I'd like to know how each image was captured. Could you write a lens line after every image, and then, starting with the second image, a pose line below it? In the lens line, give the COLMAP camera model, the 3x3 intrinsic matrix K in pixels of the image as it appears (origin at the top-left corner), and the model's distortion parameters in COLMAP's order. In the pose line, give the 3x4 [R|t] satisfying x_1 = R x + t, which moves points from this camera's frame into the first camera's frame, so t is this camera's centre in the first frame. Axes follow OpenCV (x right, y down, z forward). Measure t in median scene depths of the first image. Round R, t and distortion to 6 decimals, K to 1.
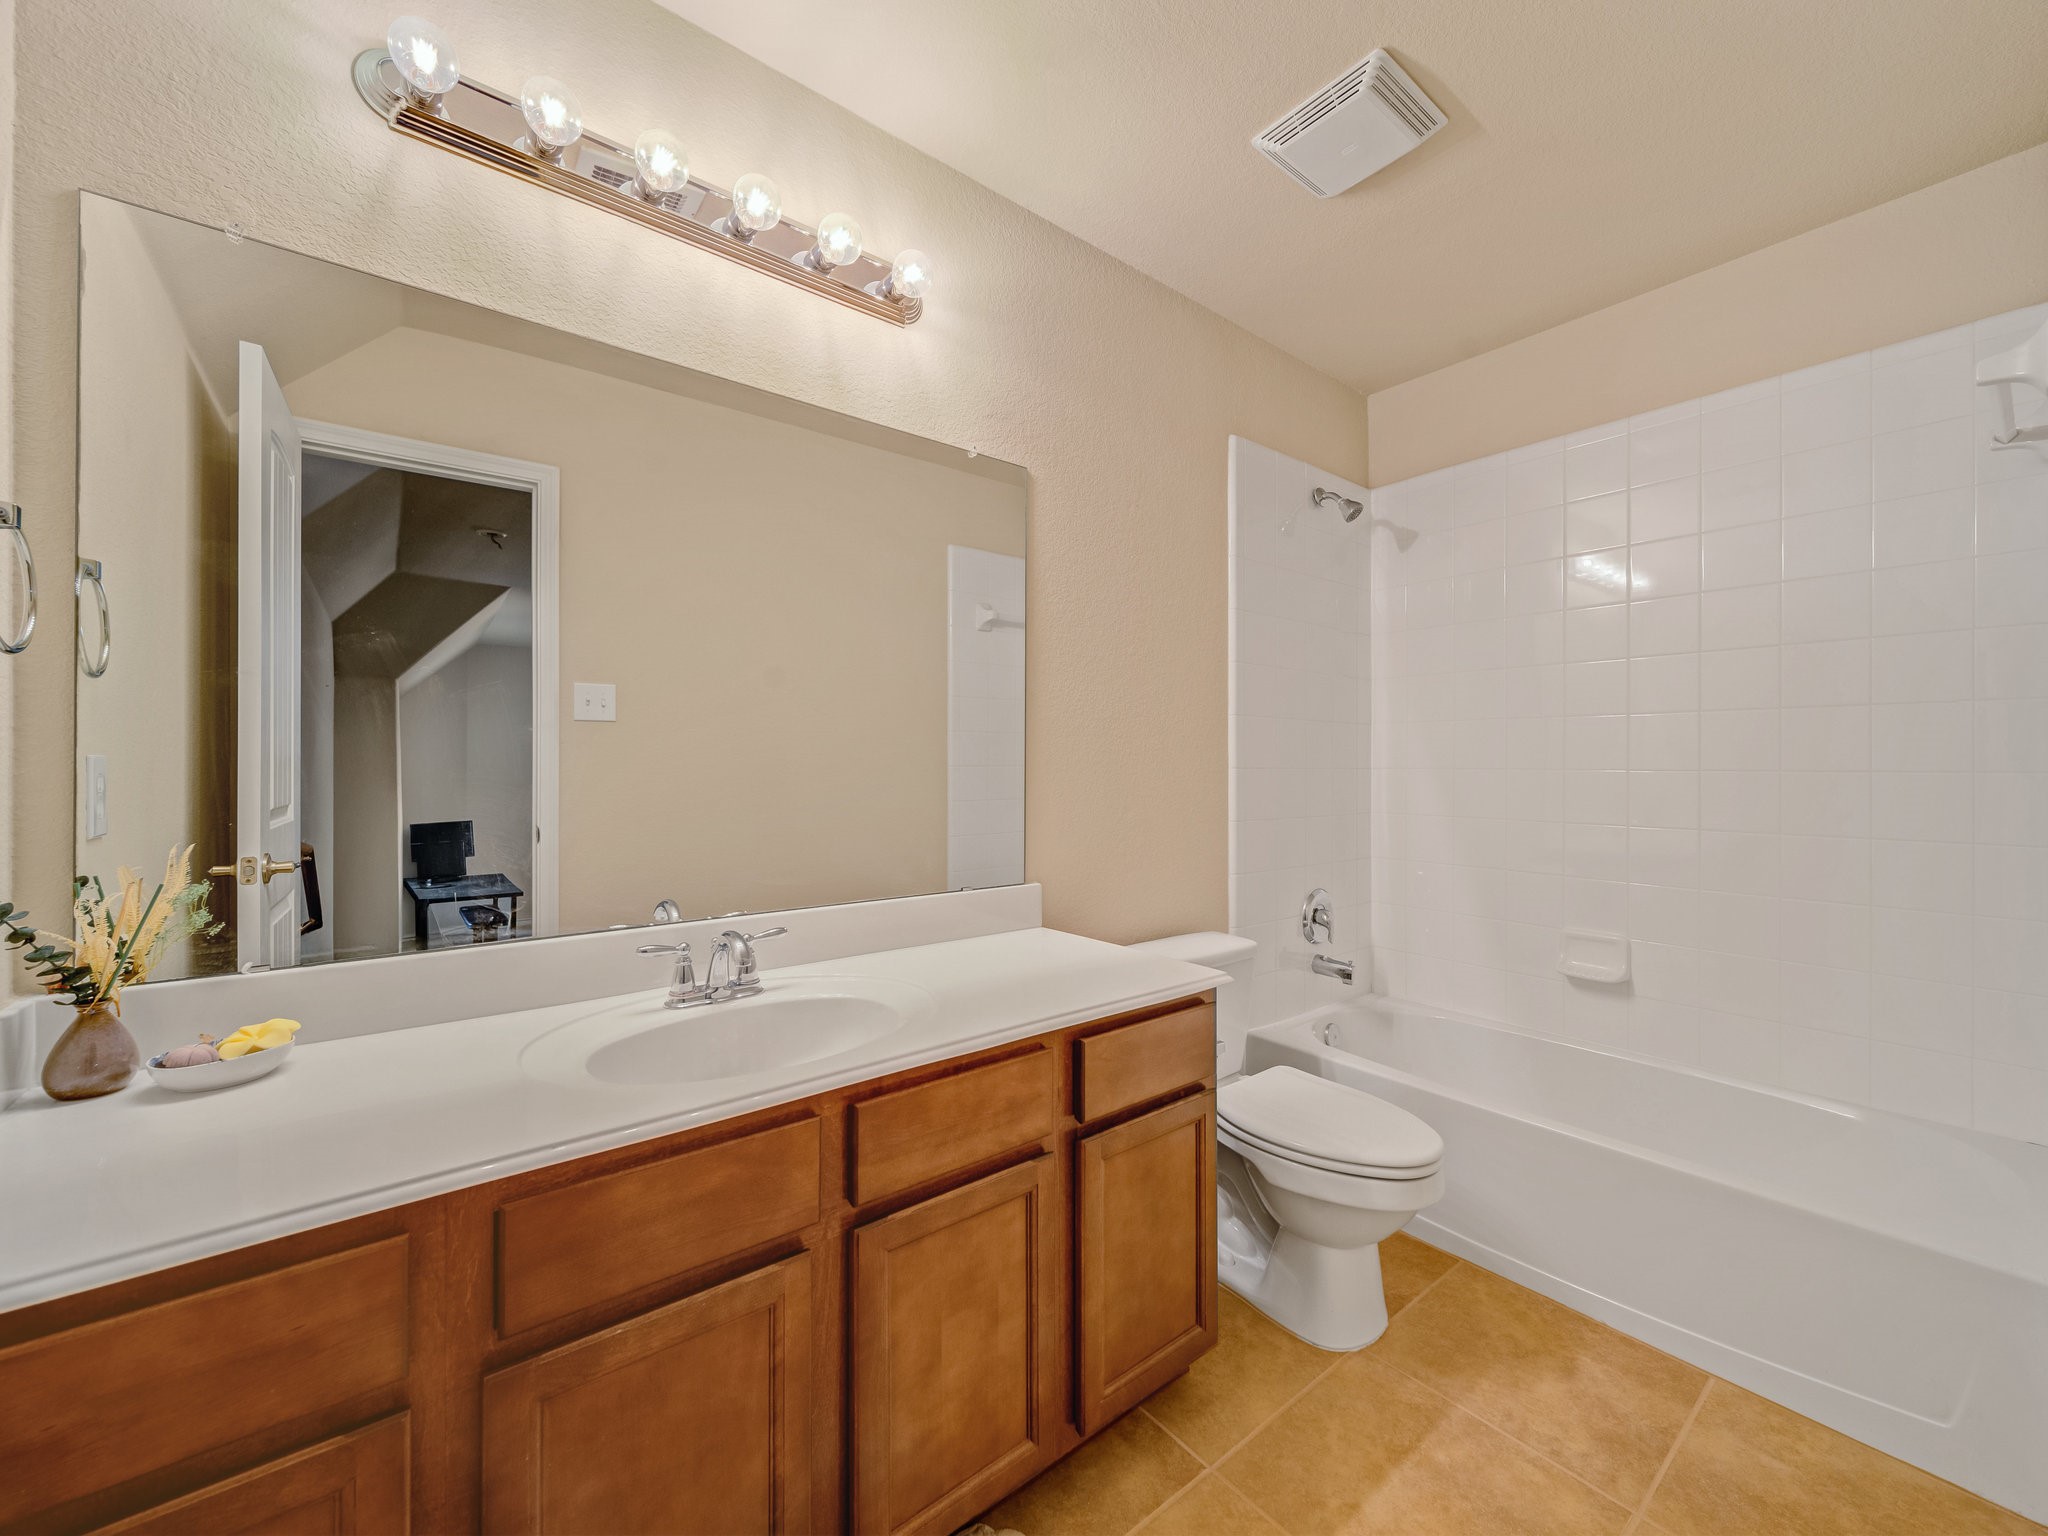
lens RADIAL K [[799.9, 0, 1028.0], [0, 799.9, 762.0], [0, 0, 1]] dist [0.000755, -0.000530]
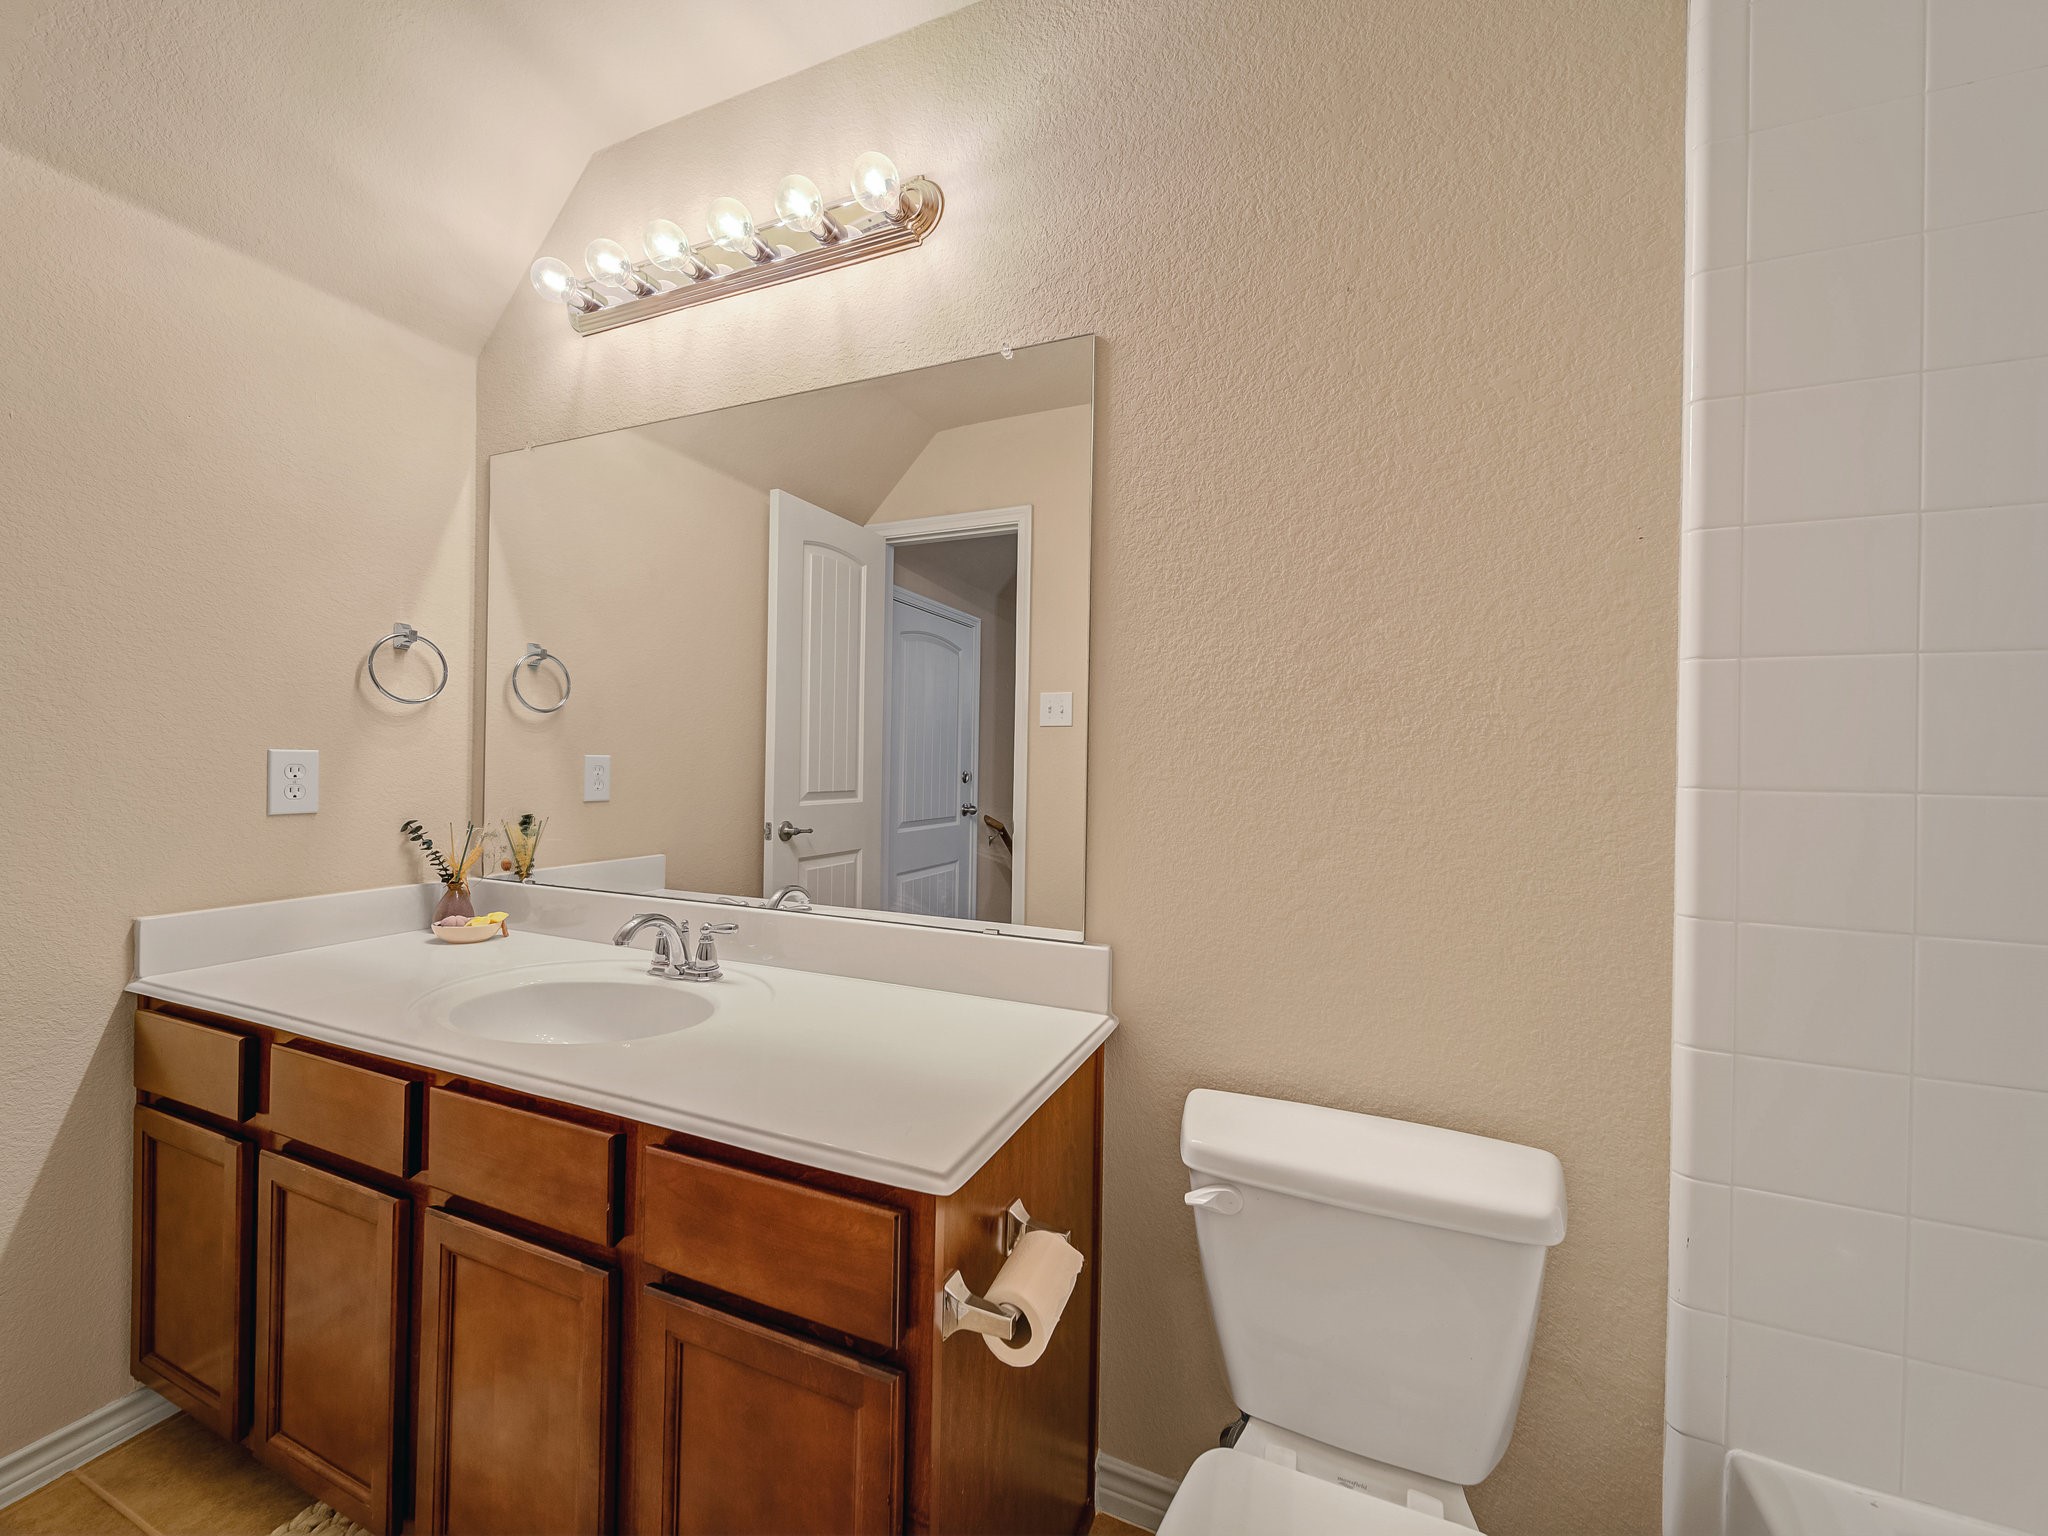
lens RADIAL K [[808.8, 0, 1024.0], [0, 808.8, 761.4], [0, 0, 1]] dist [0.016821, -0.000106]
pose [[0.481672, 0.001224, -0.876351, 0.789888], [-0.007835, 0.999965, -0.002910, -0.000580], [0.876317, 0.008268, 0.481664, 0.844360]]
